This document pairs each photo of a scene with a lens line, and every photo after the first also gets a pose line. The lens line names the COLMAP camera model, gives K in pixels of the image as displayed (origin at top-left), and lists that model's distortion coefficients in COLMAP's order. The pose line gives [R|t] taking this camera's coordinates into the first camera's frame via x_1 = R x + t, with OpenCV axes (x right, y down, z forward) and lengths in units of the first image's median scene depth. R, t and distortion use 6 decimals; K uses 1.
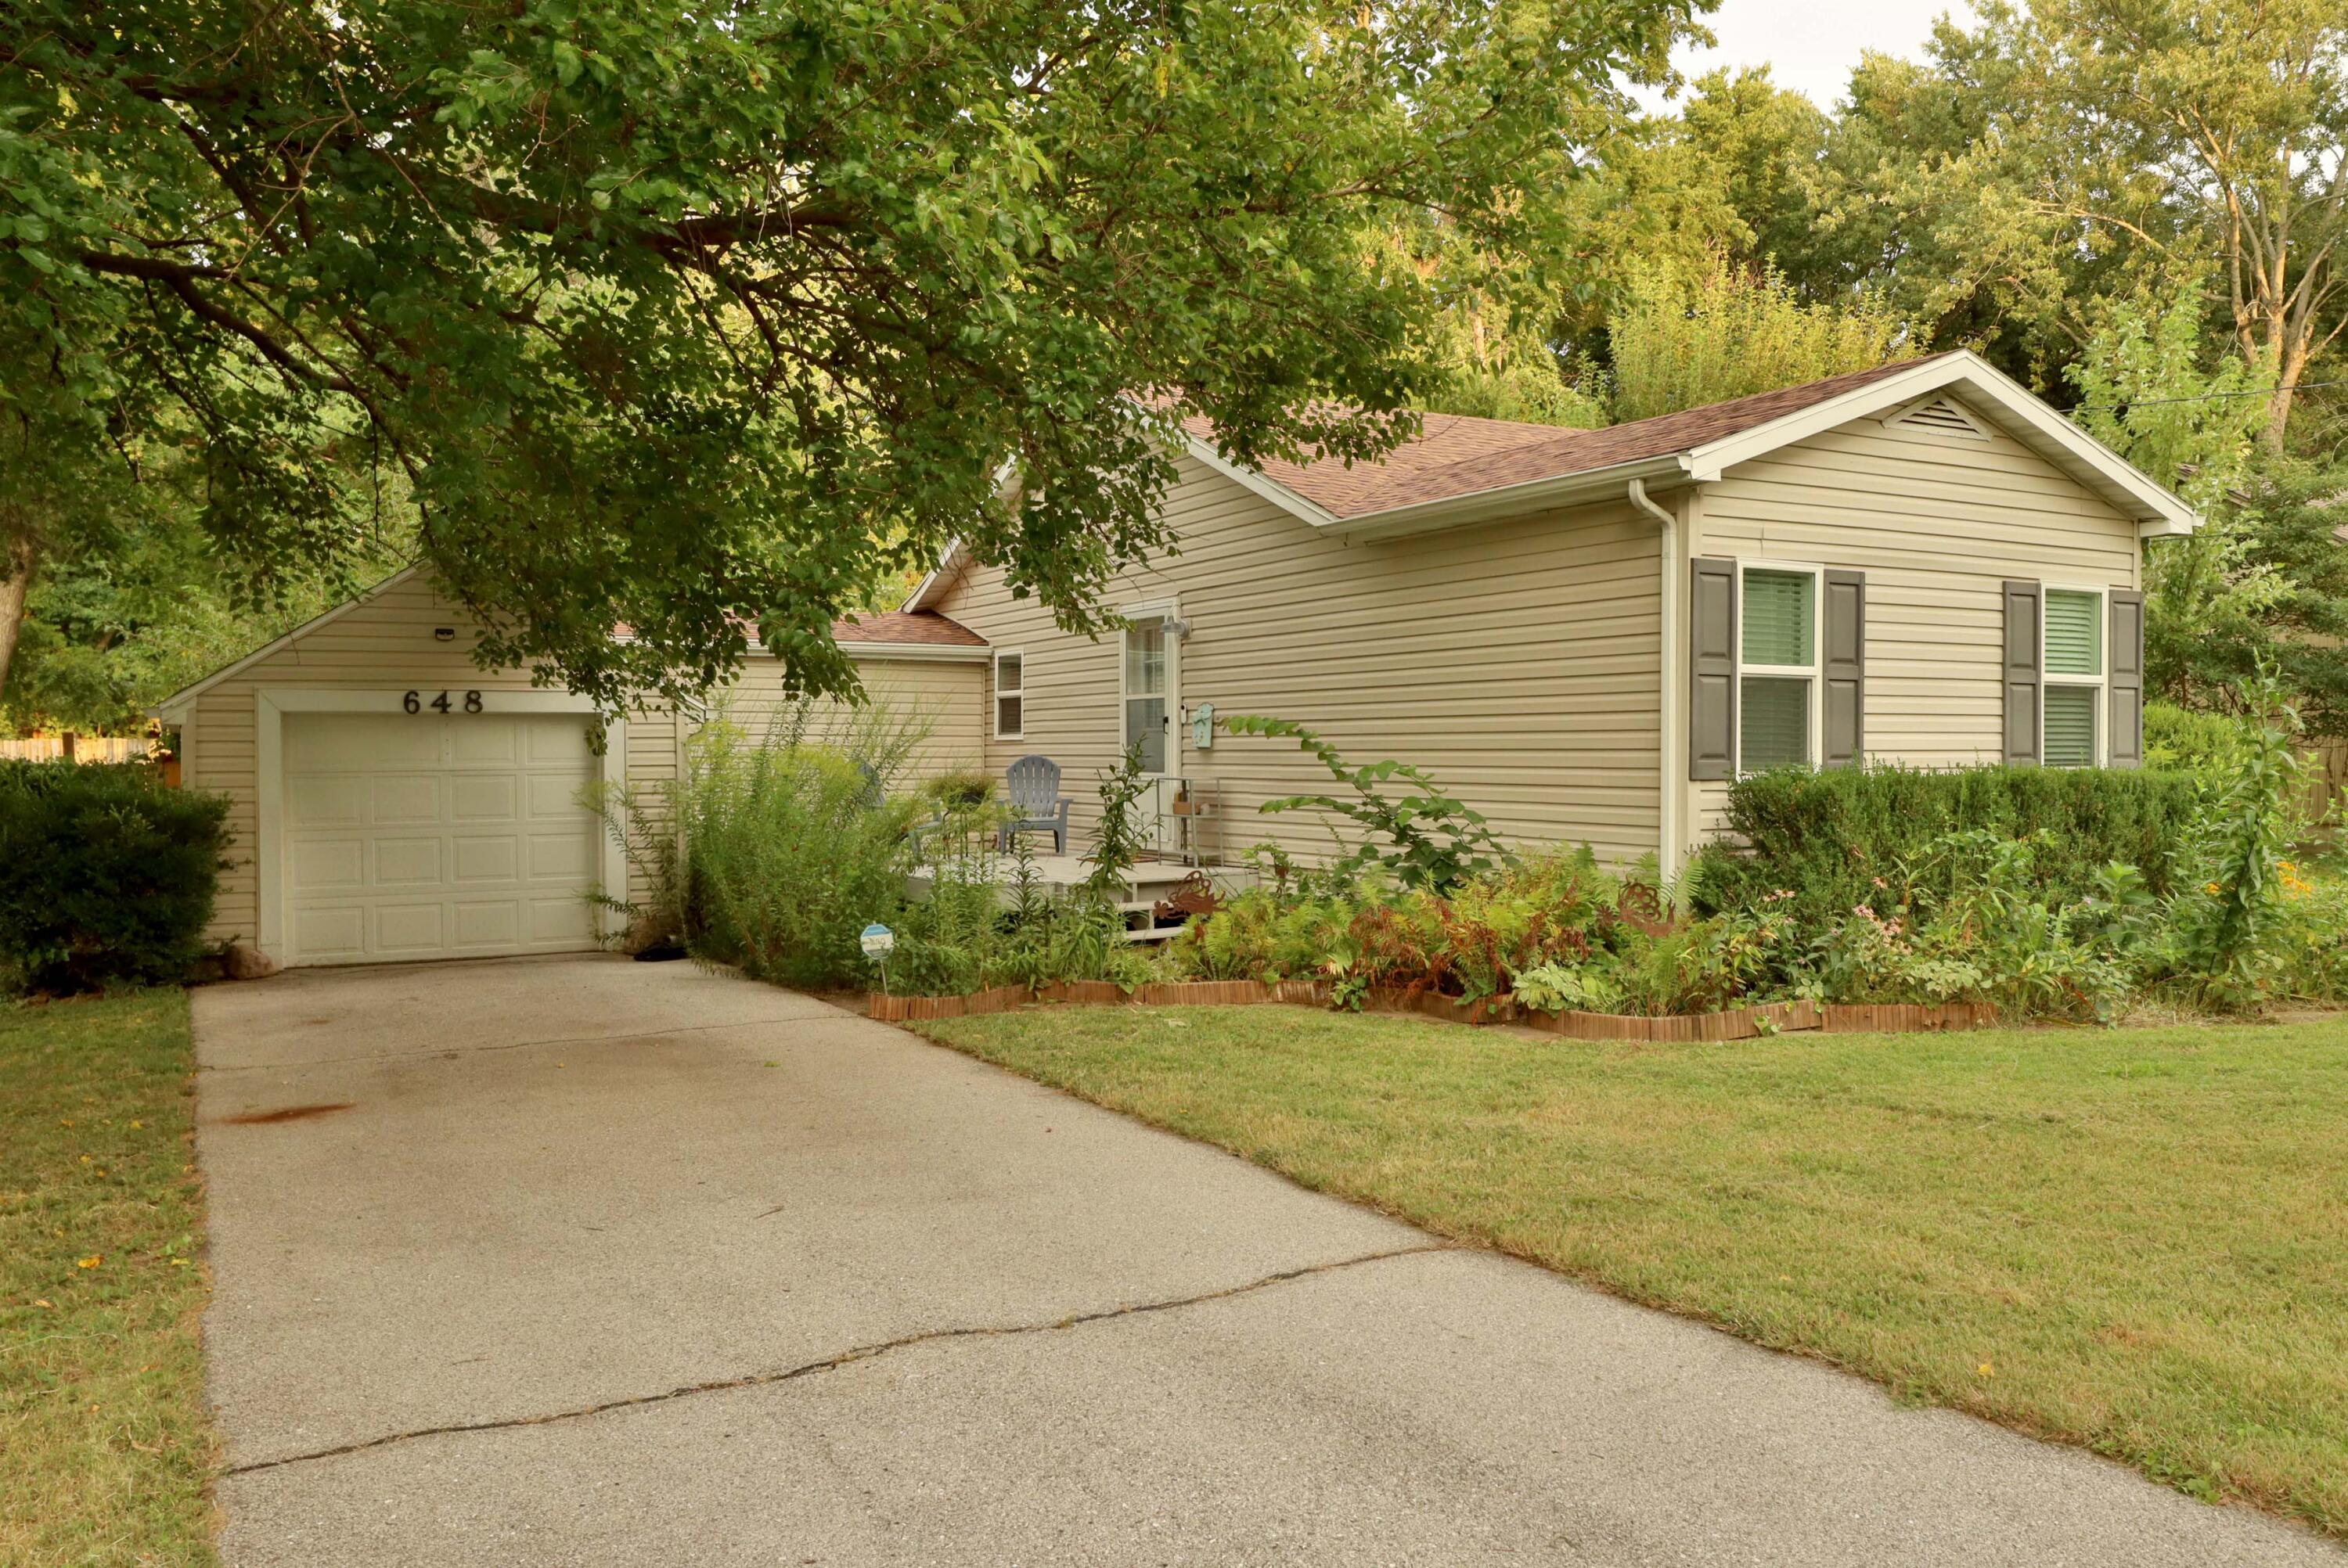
lens RADIAL K [[1846.5, 0, 1165.7], [0, 1846.5, 778.5], [0, 0, 1]] dist [-0.044310, 0.054578]
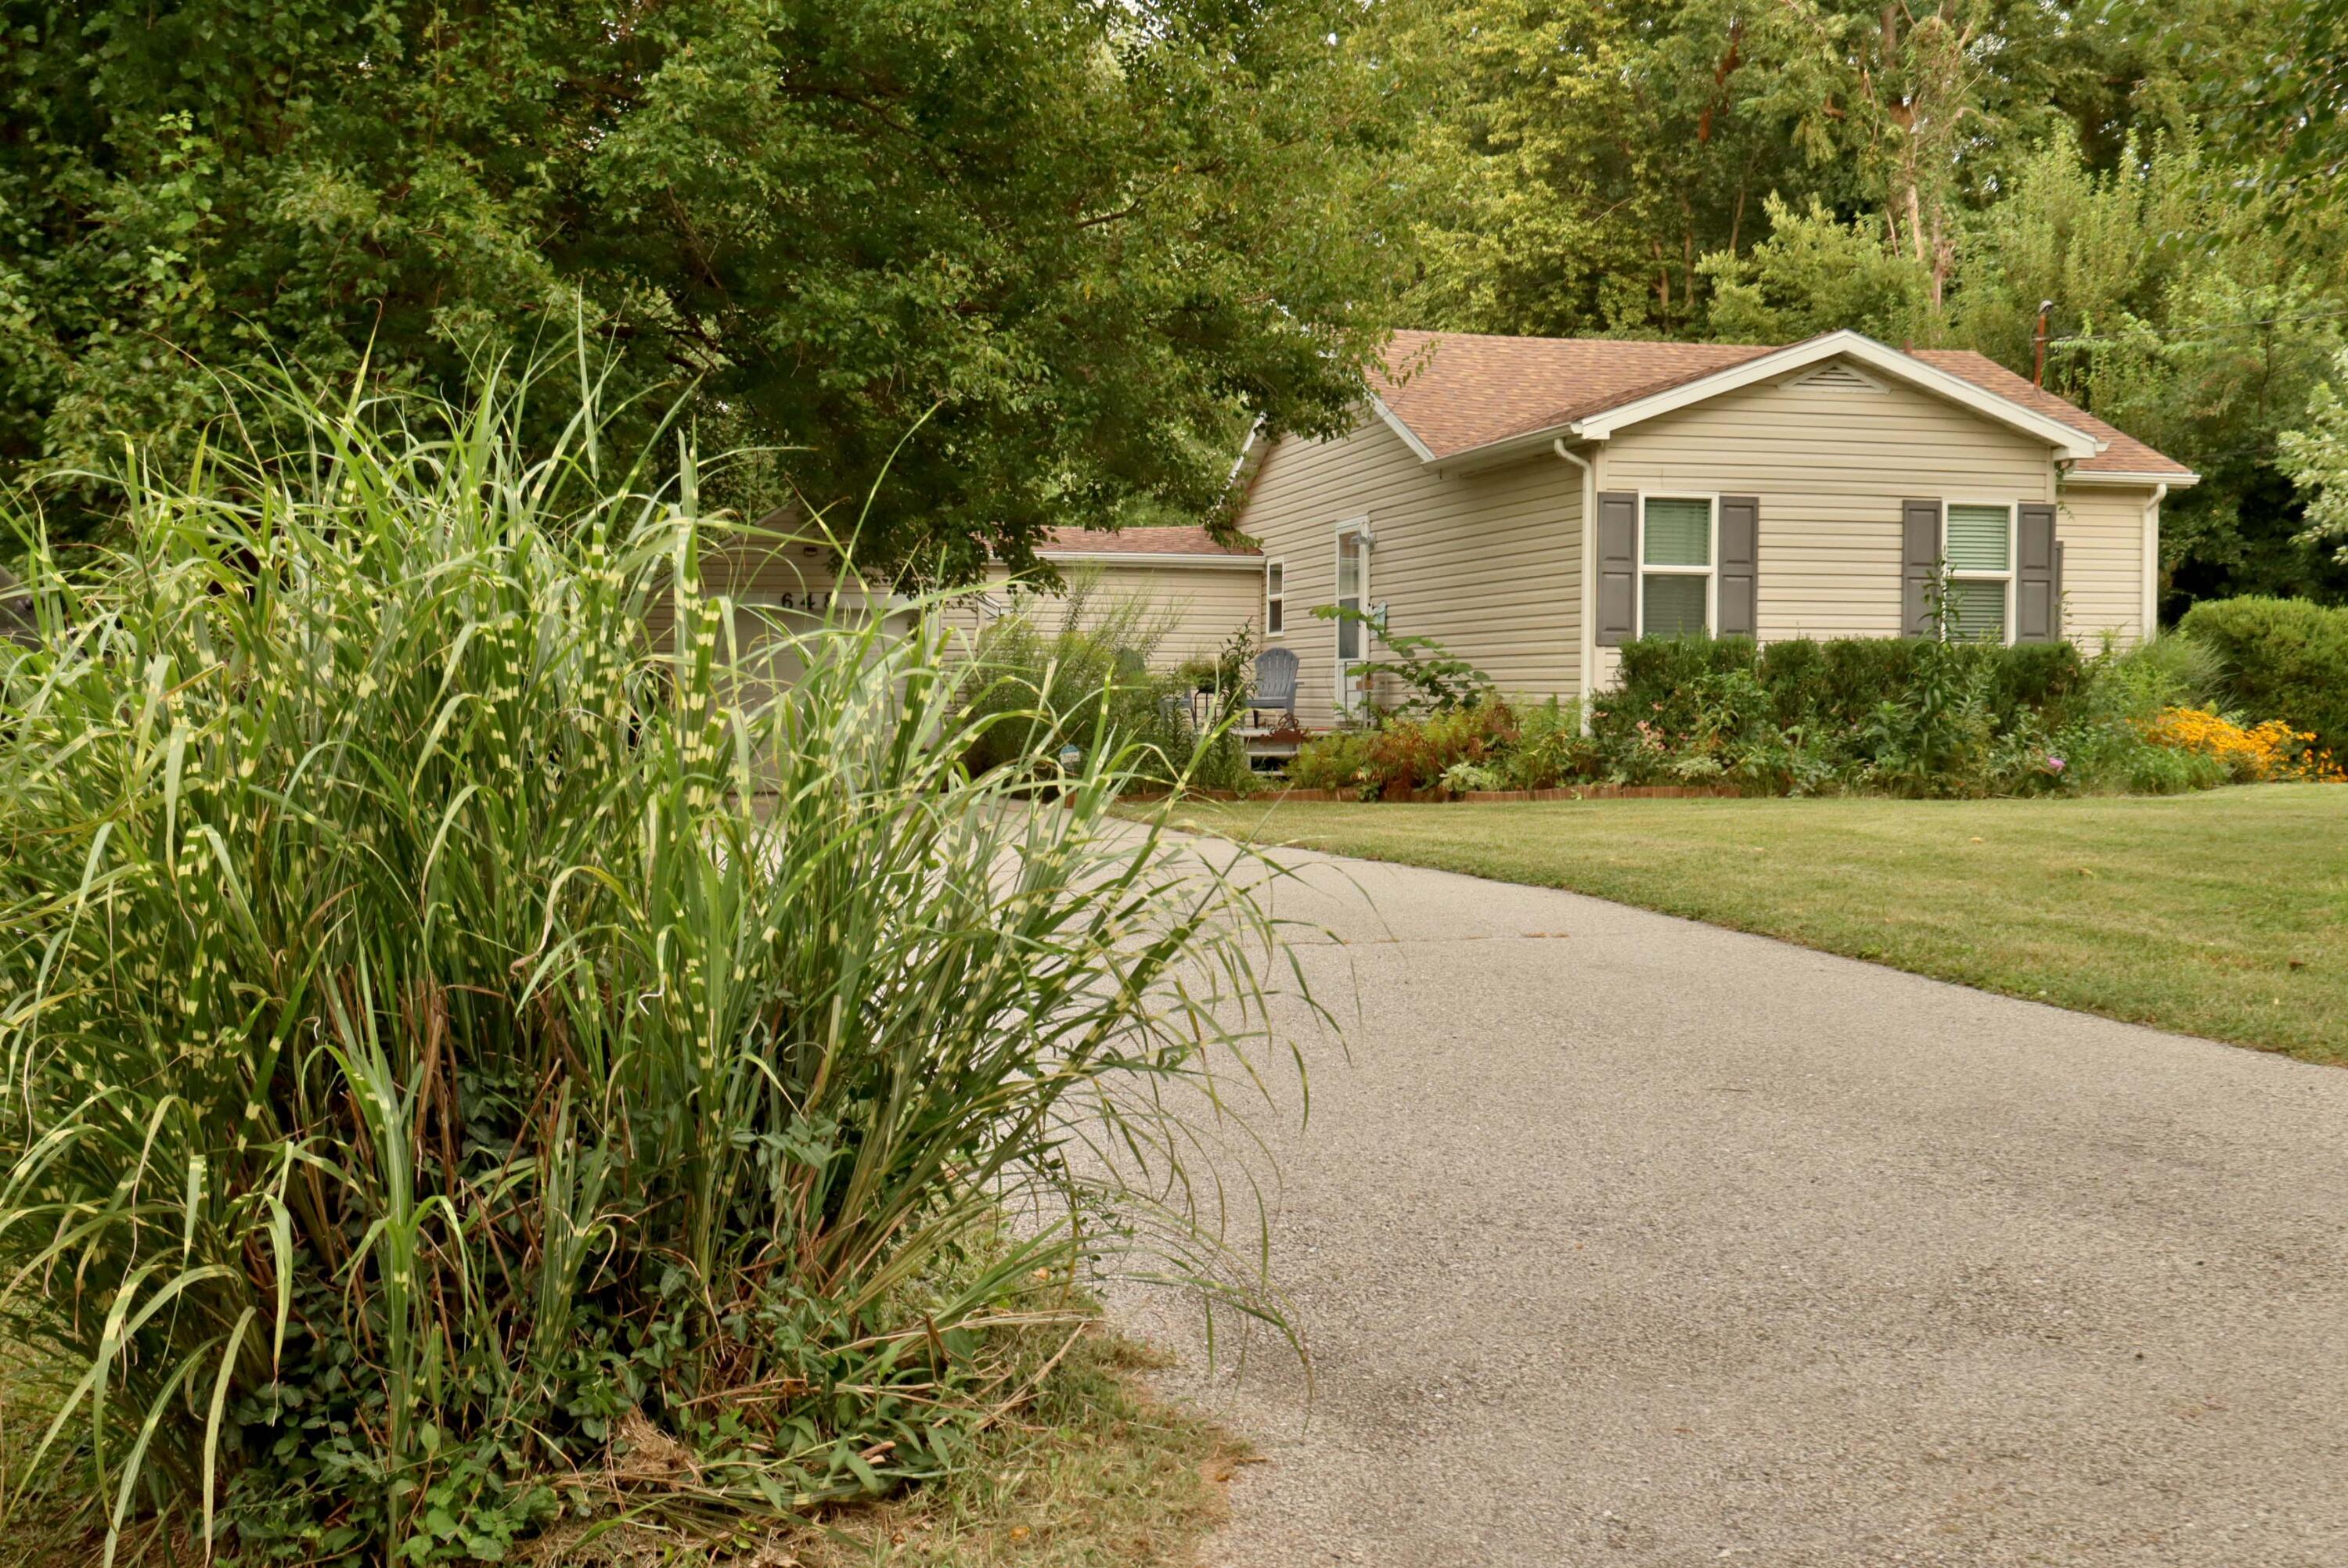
lens RADIAL K [[2537.8, 0, 1174.0], [0, 2537.8, 784.0], [0, 0, 1]] dist [-0.003024, 0.040926]
pose [[0.966434, 0.012930, -0.256588, 0.408058], [-0.007934, 0.999758, 0.020499, 0.060922], [0.256791, -0.017776, 0.966303, -0.867540]]
